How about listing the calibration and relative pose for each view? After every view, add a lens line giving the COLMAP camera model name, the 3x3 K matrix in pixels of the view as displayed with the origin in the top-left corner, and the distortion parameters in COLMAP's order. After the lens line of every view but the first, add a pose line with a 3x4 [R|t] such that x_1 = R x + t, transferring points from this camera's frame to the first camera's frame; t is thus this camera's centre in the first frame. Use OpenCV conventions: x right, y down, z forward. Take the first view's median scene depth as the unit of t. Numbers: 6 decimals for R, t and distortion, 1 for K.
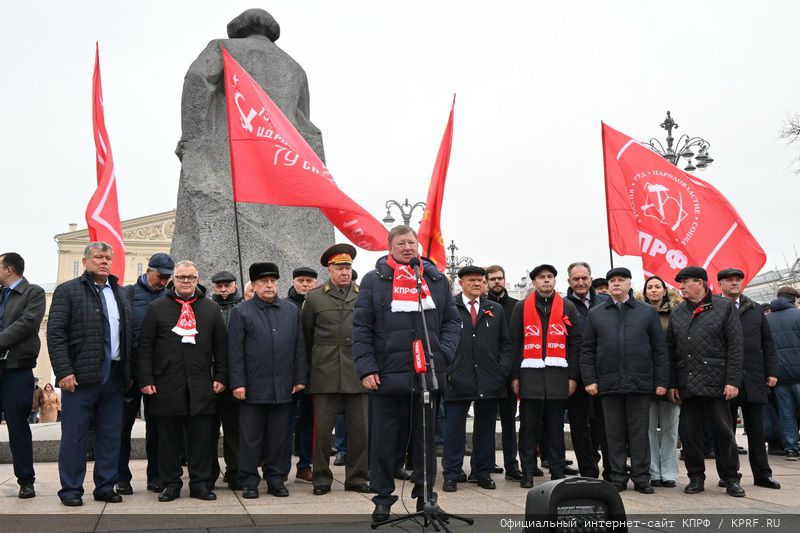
lens RADIAL K [[967.0, 0, 403.3], [0, 967.0, 265.9], [0, 0, 1]] dist [-0.021694, 0.000000]
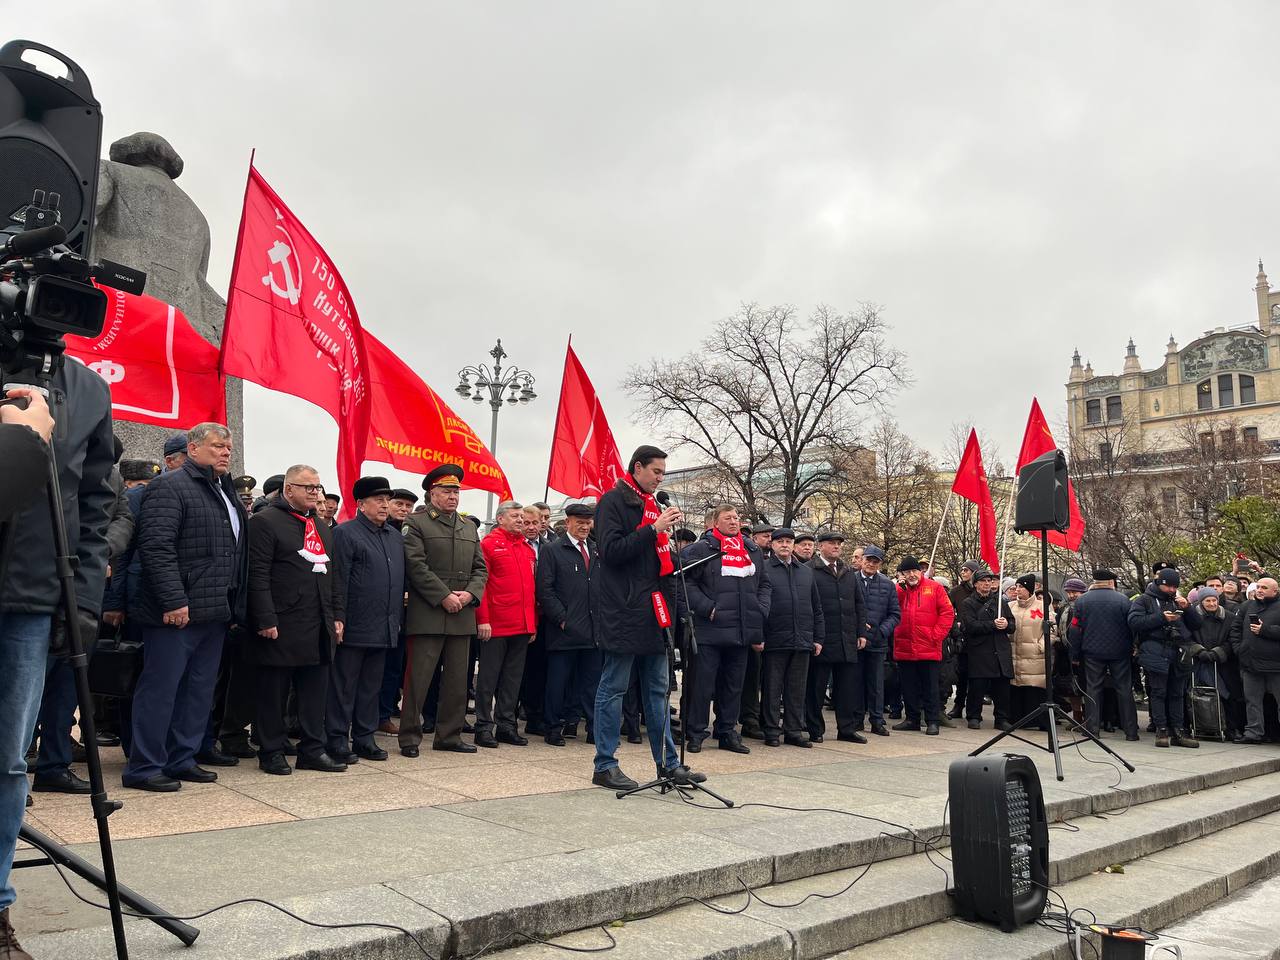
lens RADIAL K [[996.9, 0, 654.1], [0, 996.9, 474.7], [0, 0, 1]] dist [0.086566, -0.110106]
pose [[0.860931, 0.115794, 0.495368, -0.399783], [-0.110970, 0.993048, -0.039267, 0.001222], [-0.496471, -0.021165, 0.867795, 0.129494]]
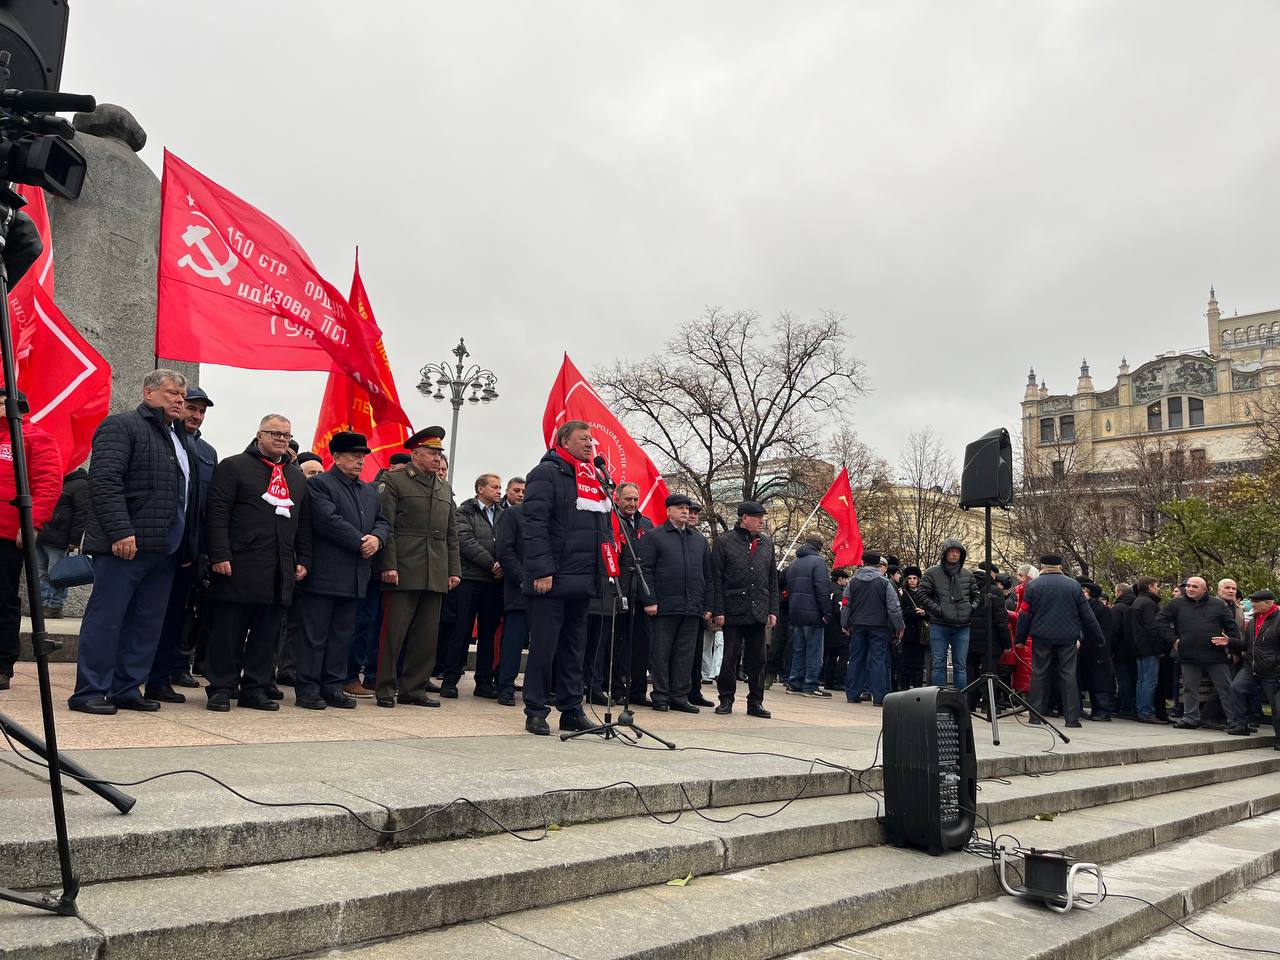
lens RADIAL K [[996.9, 0, 648.9], [0, 996.9, 475.0], [0, 0, 1]] dist [0.086566, -0.110106]
pose [[0.840386, 0.145869, 0.521990, -0.393244], [-0.136555, 0.989018, -0.056531, 0.050457], [-0.524503, -0.023772, 0.851076, 0.113787]]
